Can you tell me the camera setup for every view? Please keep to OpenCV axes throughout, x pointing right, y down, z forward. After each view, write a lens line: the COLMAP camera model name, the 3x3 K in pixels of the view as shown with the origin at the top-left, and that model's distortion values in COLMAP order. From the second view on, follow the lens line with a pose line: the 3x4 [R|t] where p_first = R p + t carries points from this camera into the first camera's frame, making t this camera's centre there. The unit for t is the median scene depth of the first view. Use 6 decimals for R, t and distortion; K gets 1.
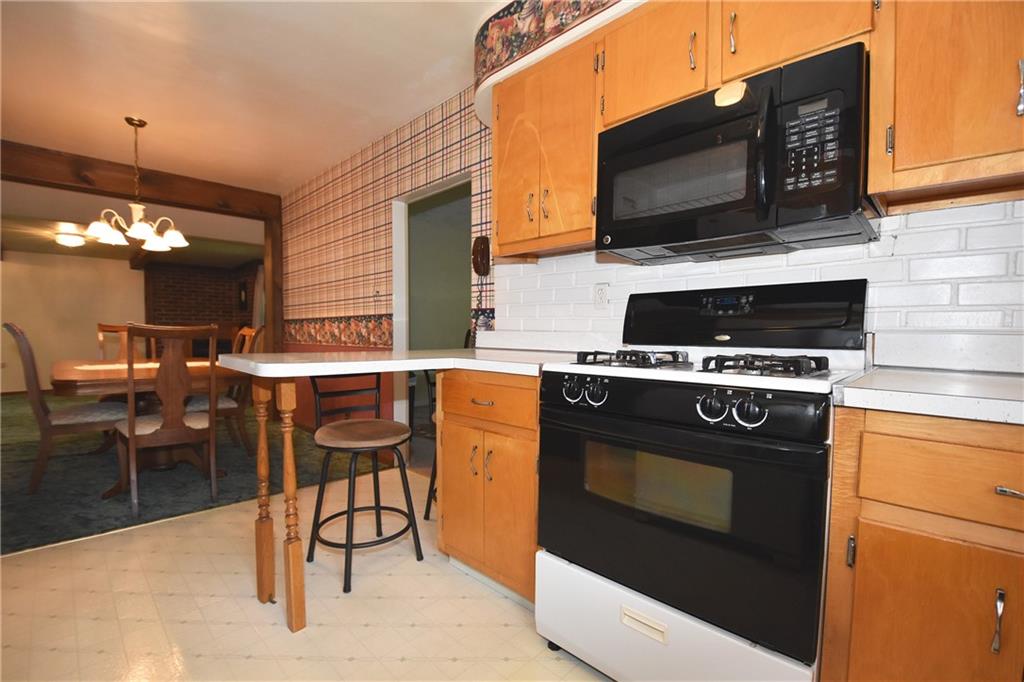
lens RADIAL K [[450.6, 0, 510.4], [0, 450.6, 344.5], [0, 0, 1]] dist [-0.001592, -0.000535]
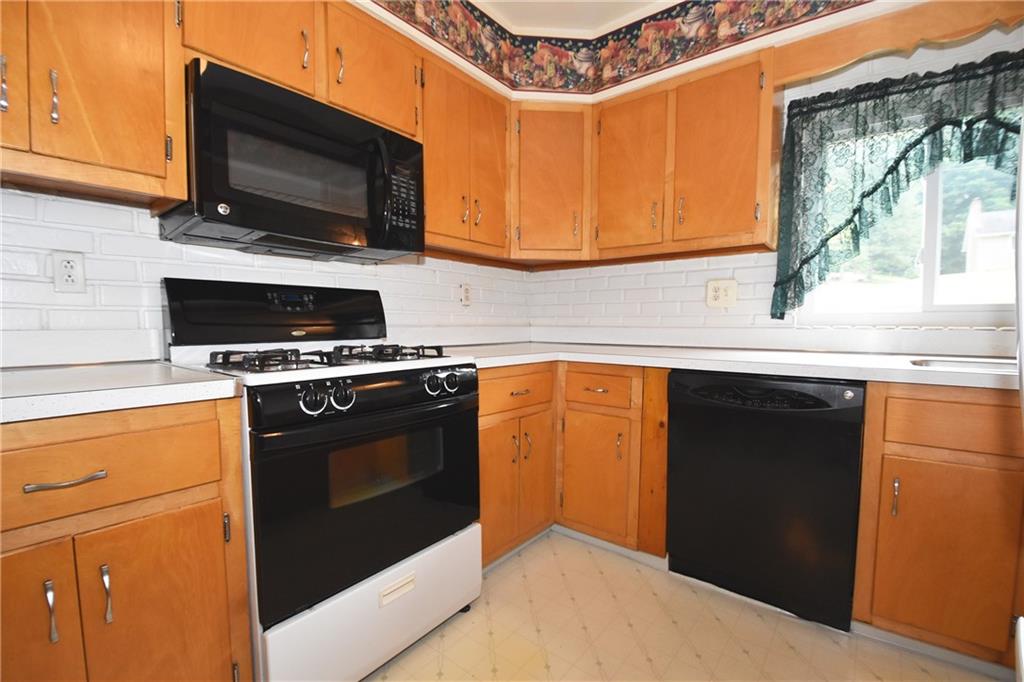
lens RADIAL K [[452.9, 0, 513.5], [0, 452.9, 354.9], [0, 0, 1]] dist [0.001423, -0.013543]
pose [[-0.110259, -0.063935, 0.991844, -0.795222], [0.043488, 0.996663, 0.069080, -0.025956], [-0.992951, 0.050750, -0.107110, 0.785241]]
